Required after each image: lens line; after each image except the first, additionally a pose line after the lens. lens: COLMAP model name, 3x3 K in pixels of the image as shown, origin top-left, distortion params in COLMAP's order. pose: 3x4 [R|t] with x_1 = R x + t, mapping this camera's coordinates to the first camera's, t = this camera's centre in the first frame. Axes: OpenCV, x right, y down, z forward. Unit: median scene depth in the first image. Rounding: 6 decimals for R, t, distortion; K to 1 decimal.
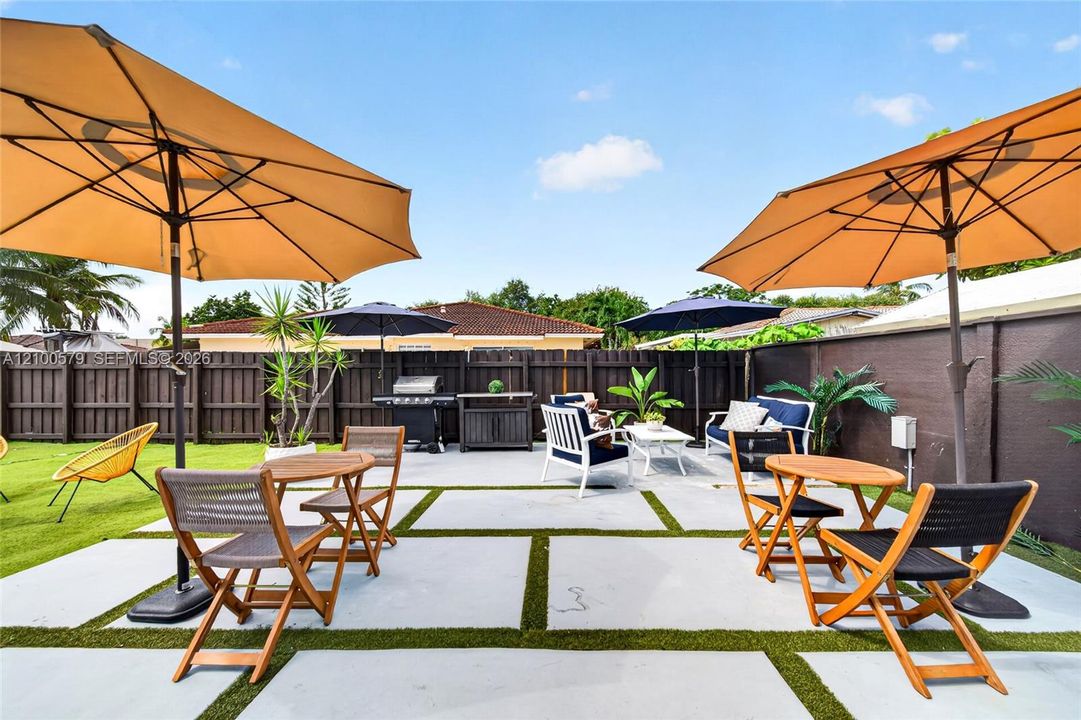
lens RADIAL K [[382.8, 0, 553.8], [0, 382.8, 355.6], [0, 0, 1]] dist [0.002737, 0.000137]
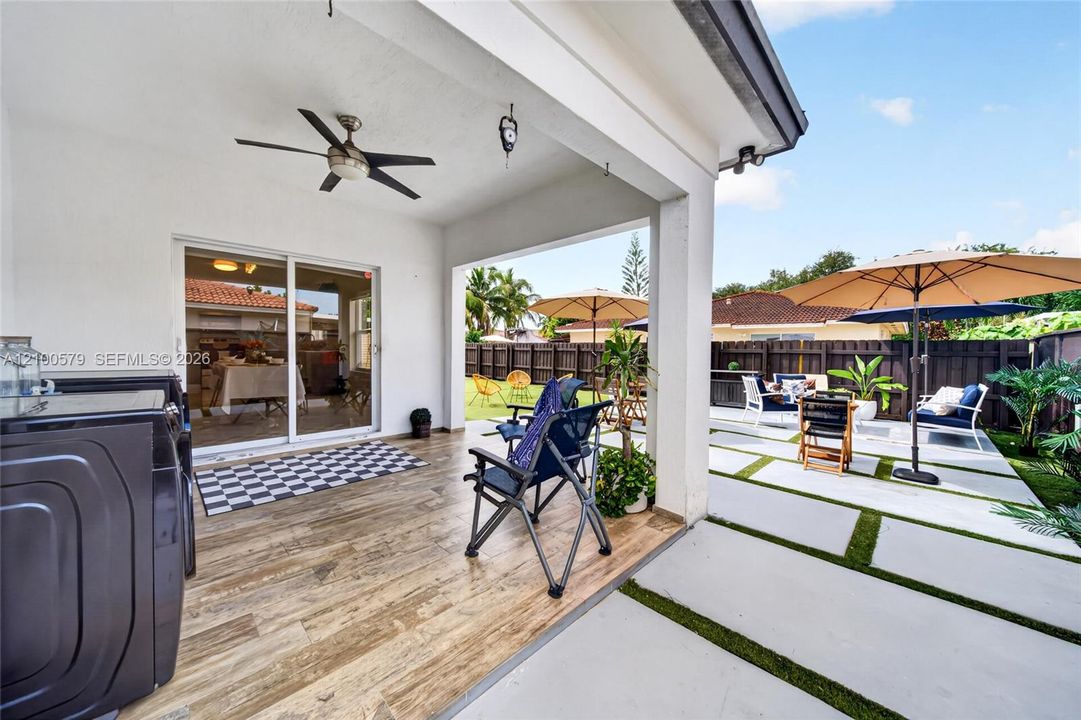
lens RADIAL K [[382.8, 0, 553.8], [0, 382.8, 355.6], [0, 0, 1]] dist [0.002737, 0.000137]
pose [[0.723158, 0.021996, -0.690332, 0.315470], [0.007076, 0.999204, 0.039250, -0.020246], [0.690646, -0.033268, 0.722427, -0.476960]]
